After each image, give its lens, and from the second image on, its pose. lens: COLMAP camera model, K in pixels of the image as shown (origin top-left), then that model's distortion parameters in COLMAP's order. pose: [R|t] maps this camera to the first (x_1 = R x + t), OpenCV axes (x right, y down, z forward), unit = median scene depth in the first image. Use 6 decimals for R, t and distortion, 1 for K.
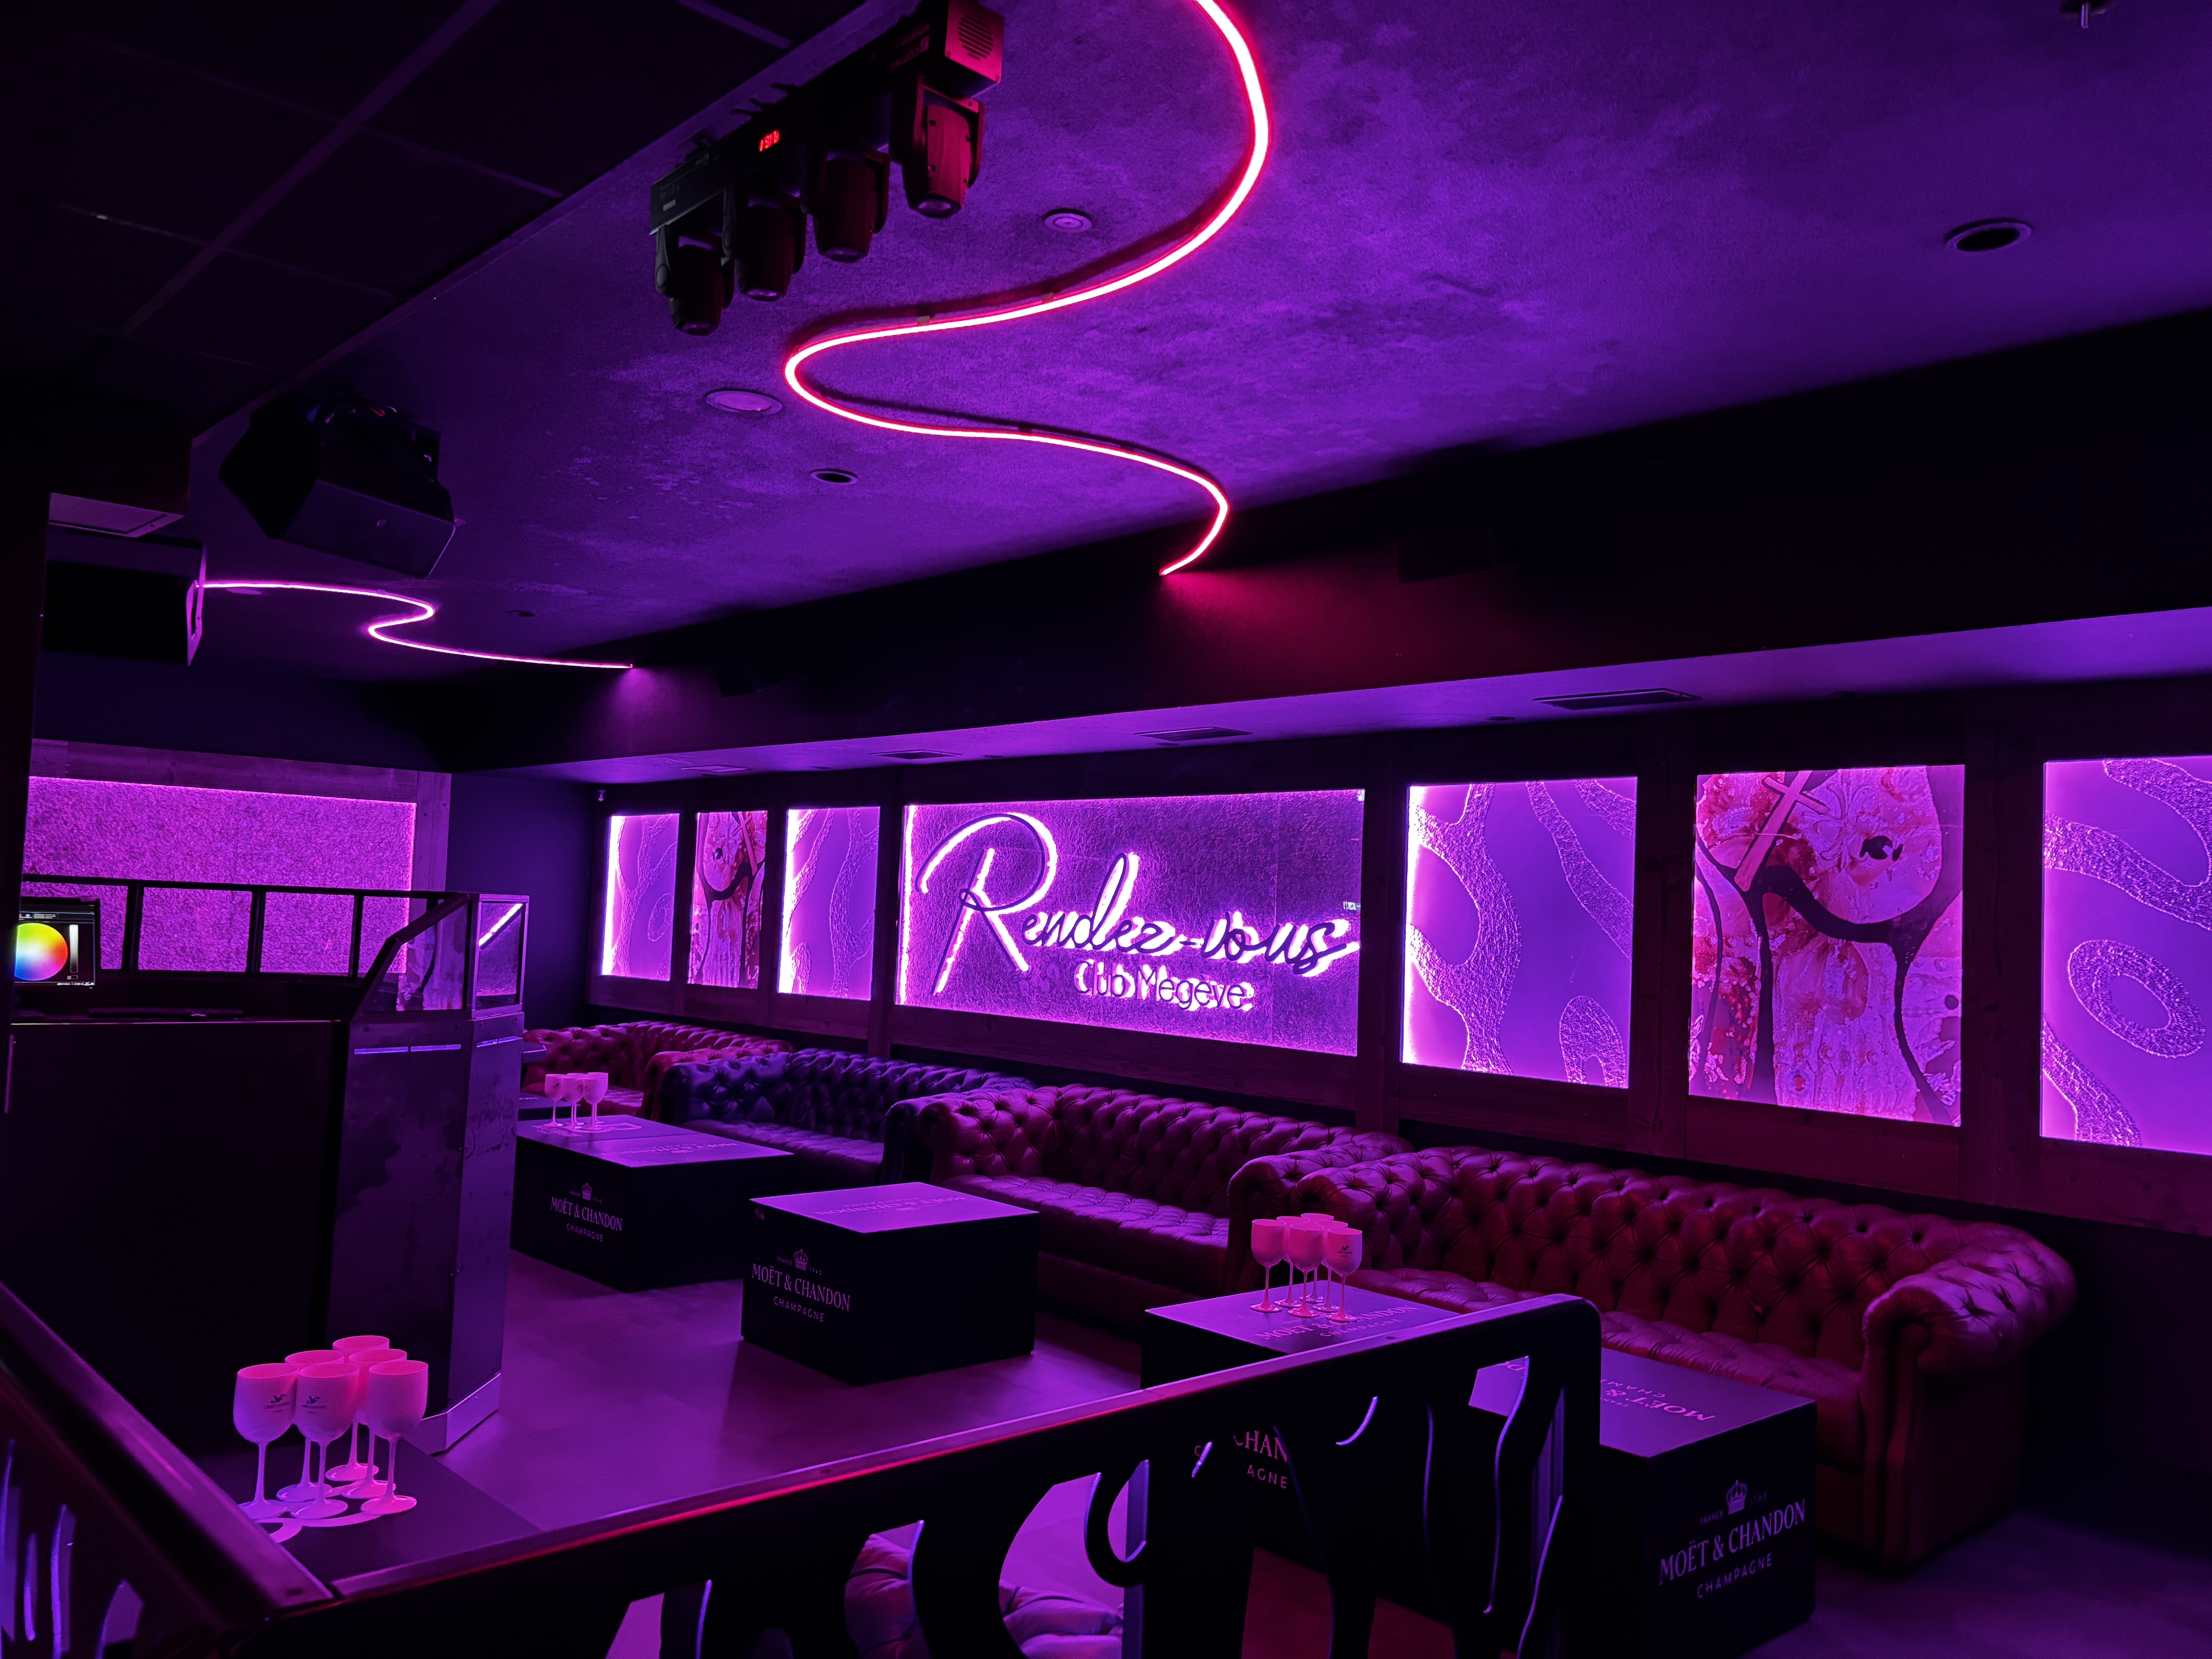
lens RADIAL K [[1683.0, 0, 1106.0], [0, 1683.0, 829.5], [0, 0, 1]] dist [0.097995, 0.000427]
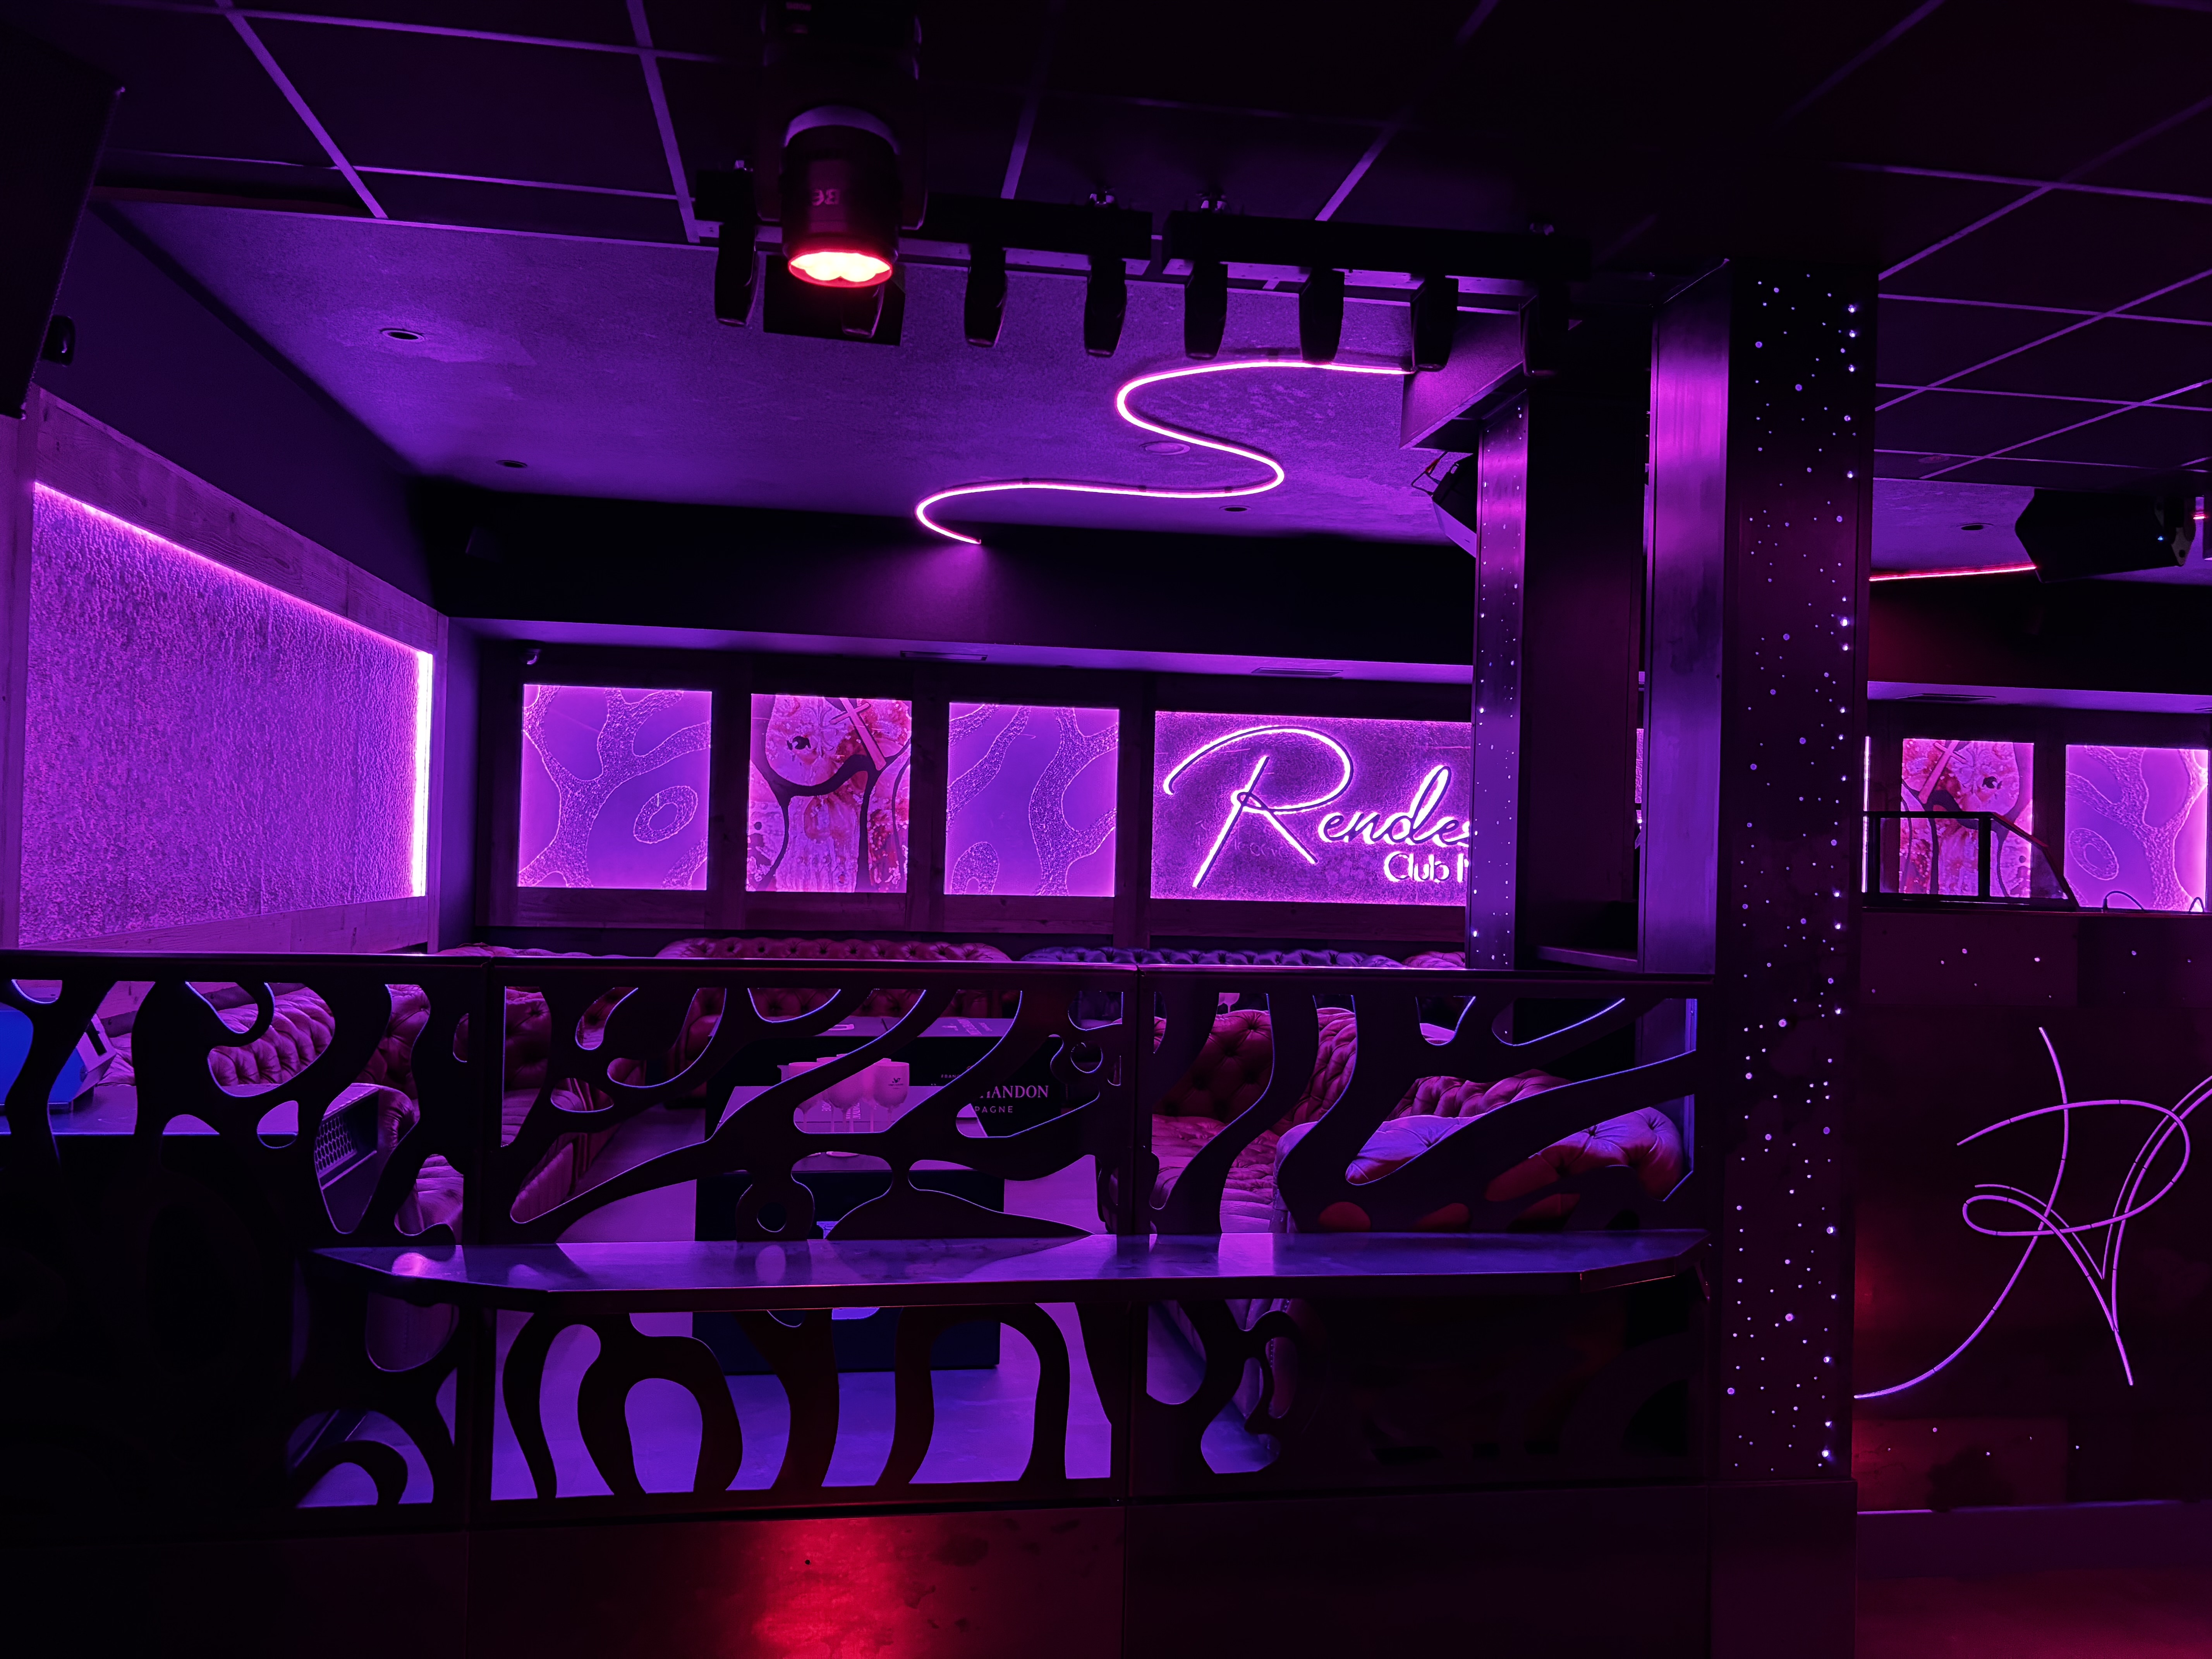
lens RADIAL K [[1683.0, 0, 1106.0], [0, 1683.0, 829.5], [0, 0, 1]] dist [0.097995, 0.000427]
pose [[0.544783, -0.015371, 0.838436, -1.144480], [-0.048290, 0.997598, 0.049665, 0.009976], [-0.837186, -0.067545, 0.542732, 0.501693]]
